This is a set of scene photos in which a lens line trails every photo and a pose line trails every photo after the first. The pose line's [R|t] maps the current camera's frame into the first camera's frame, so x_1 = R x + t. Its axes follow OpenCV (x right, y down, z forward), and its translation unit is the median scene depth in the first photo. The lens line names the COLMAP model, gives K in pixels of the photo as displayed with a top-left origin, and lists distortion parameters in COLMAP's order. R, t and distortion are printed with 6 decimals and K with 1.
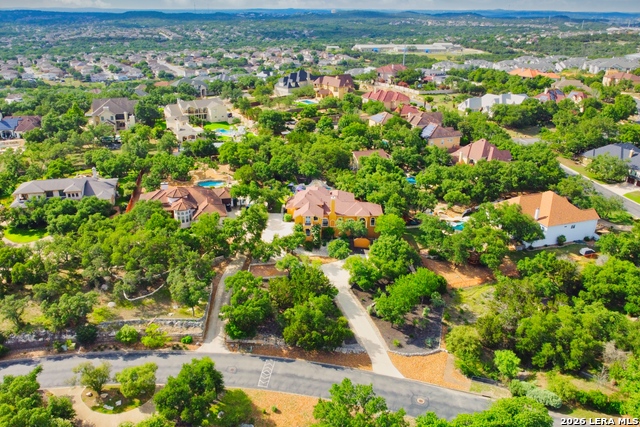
lens RADIAL K [[465.2, 0, 305.9], [0, 465.2, 212.8], [0, 0, 1]] dist [0.001375, -0.004726]
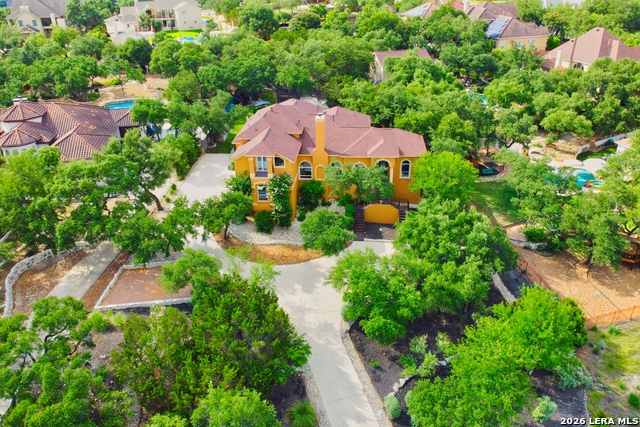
lens RADIAL K [[462.7, 0, 320.7], [0, 462.7, 201.9], [0, 0, 1]] dist [-0.000121, -0.000729]
pose [[0.999085, 0.002630, -0.042682, 0.076427], [0.000944, 0.996508, 0.083494, 0.013074], [0.042753, -0.083458, 0.995594, 0.514903]]
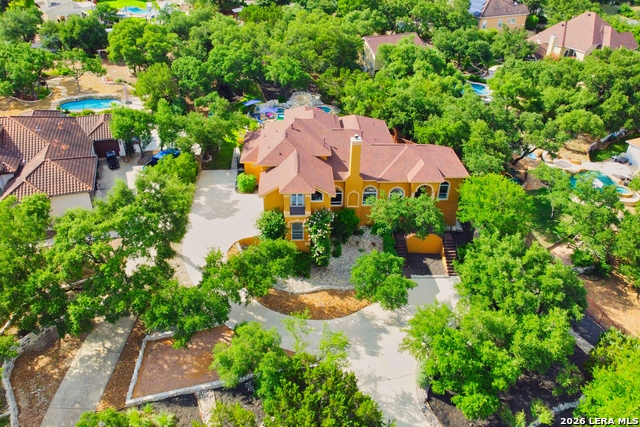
lens RADIAL K [[469.5, 0, 318.4], [0, 469.5, 198.5], [0, 0, 1]] dist [0.001513, -0.003238]
pose [[0.994929, -0.038682, 0.092842, -0.013553], [0.023236, 0.986514, 0.162018, -0.046713], [-0.097857, -0.159039, 0.982411, 0.572881]]
